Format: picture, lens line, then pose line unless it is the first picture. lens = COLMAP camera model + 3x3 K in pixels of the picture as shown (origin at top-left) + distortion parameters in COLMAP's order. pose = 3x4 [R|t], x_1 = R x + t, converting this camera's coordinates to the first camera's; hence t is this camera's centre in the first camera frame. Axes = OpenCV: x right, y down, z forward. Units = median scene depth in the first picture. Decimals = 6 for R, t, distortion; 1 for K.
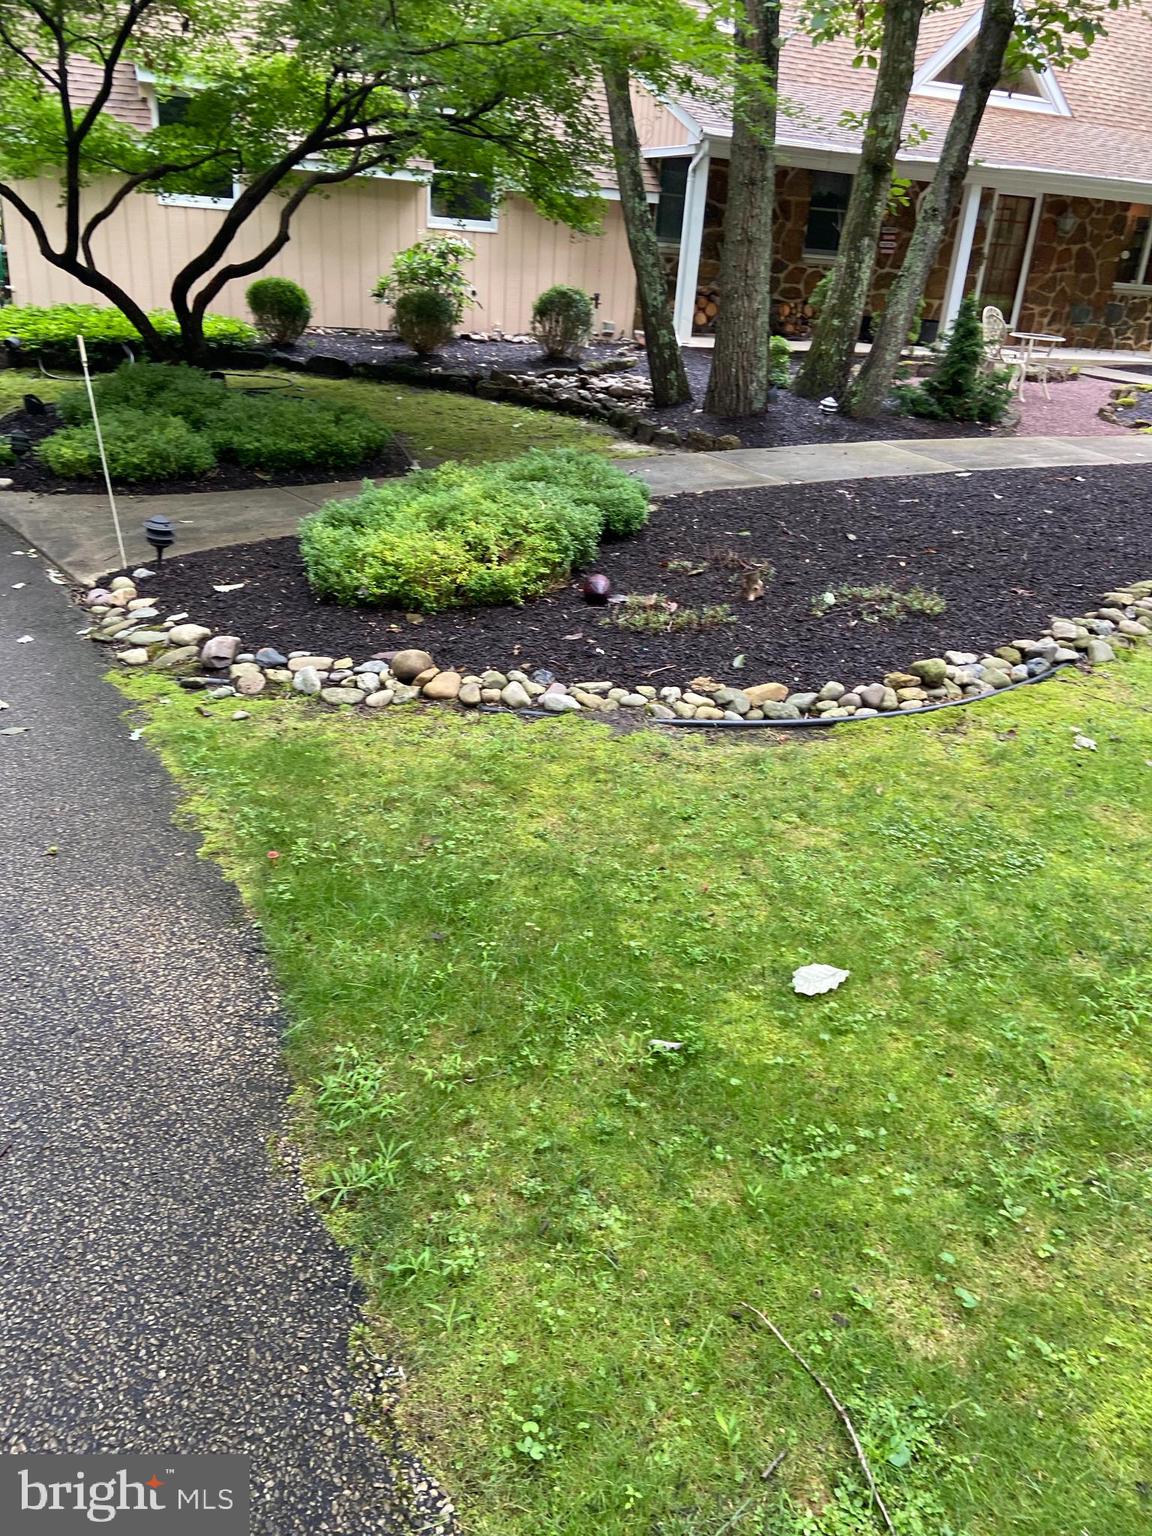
lens RADIAL K [[1163.2, 0, 578.4], [0, 1163.2, 758.9], [0, 0, 1]] dist [0.128718, -0.155768]
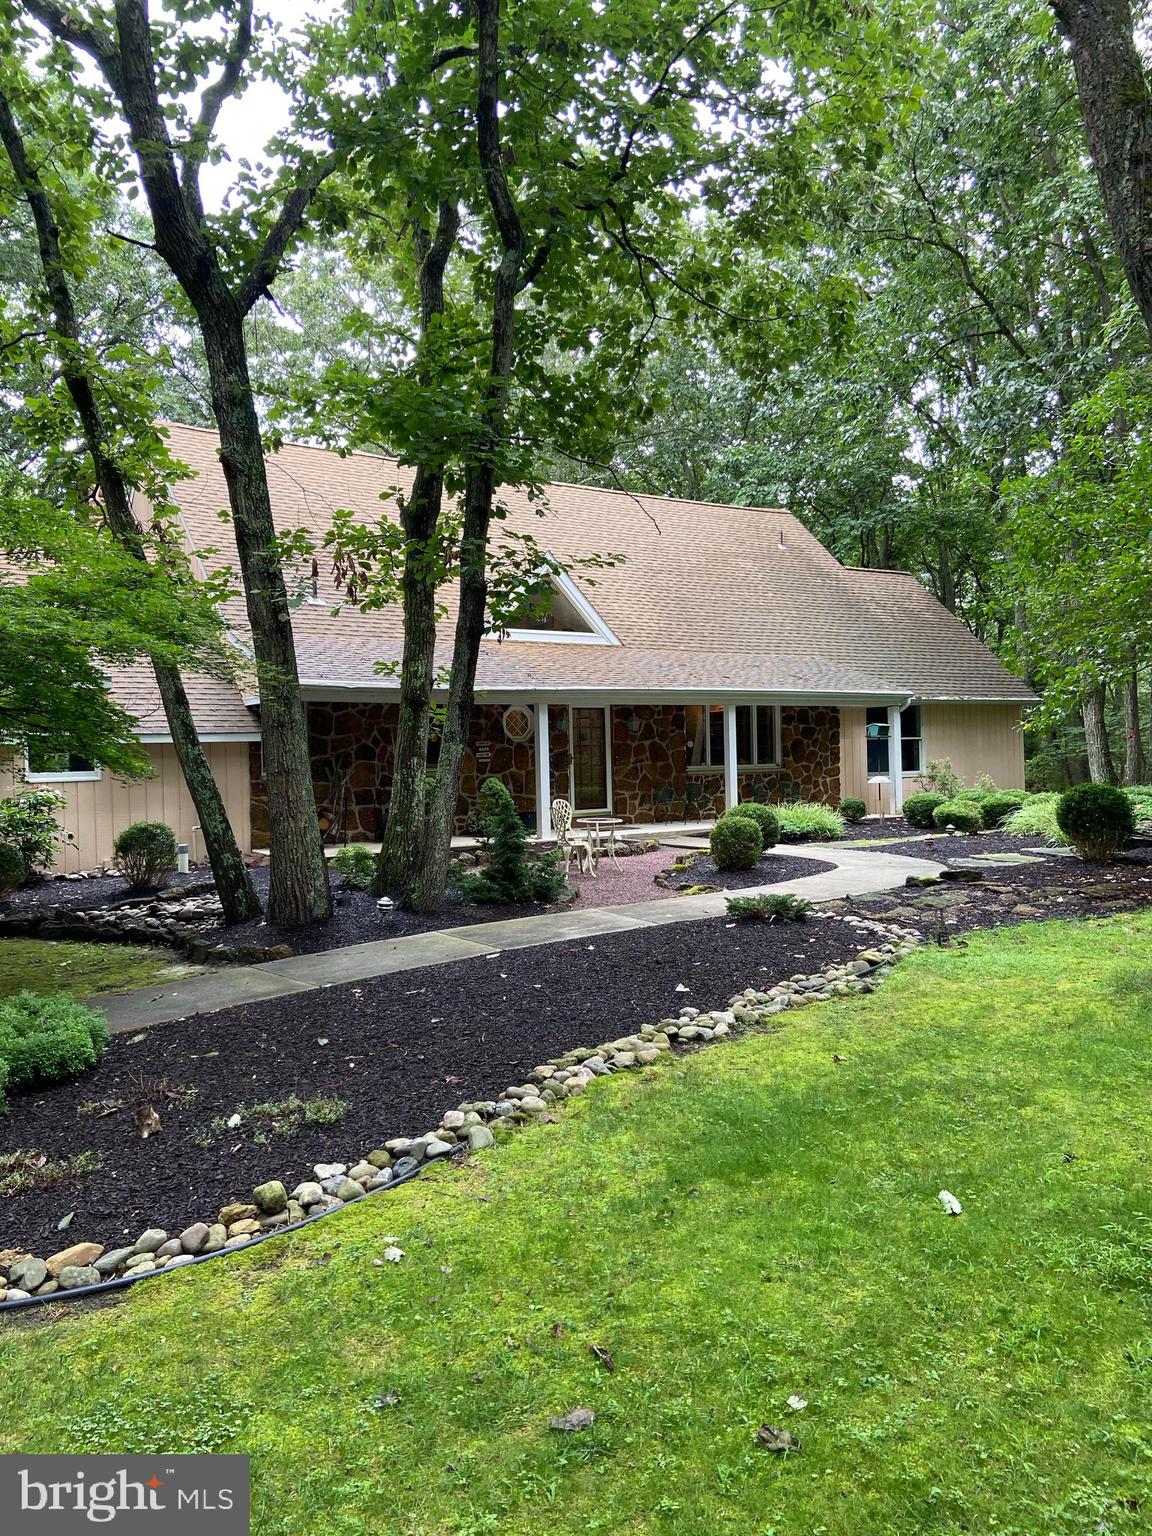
lens RADIAL K [[1163.2, 0, 578.4], [0, 1163.2, 758.9], [0, 0, 1]] dist [0.128718, -0.155768]
pose [[0.971484, -0.096095, 0.216761, 0.308225], [0.173644, 0.910845, -0.374444, 0.004651], [-0.161454, 0.401406, 0.901558, -0.035010]]
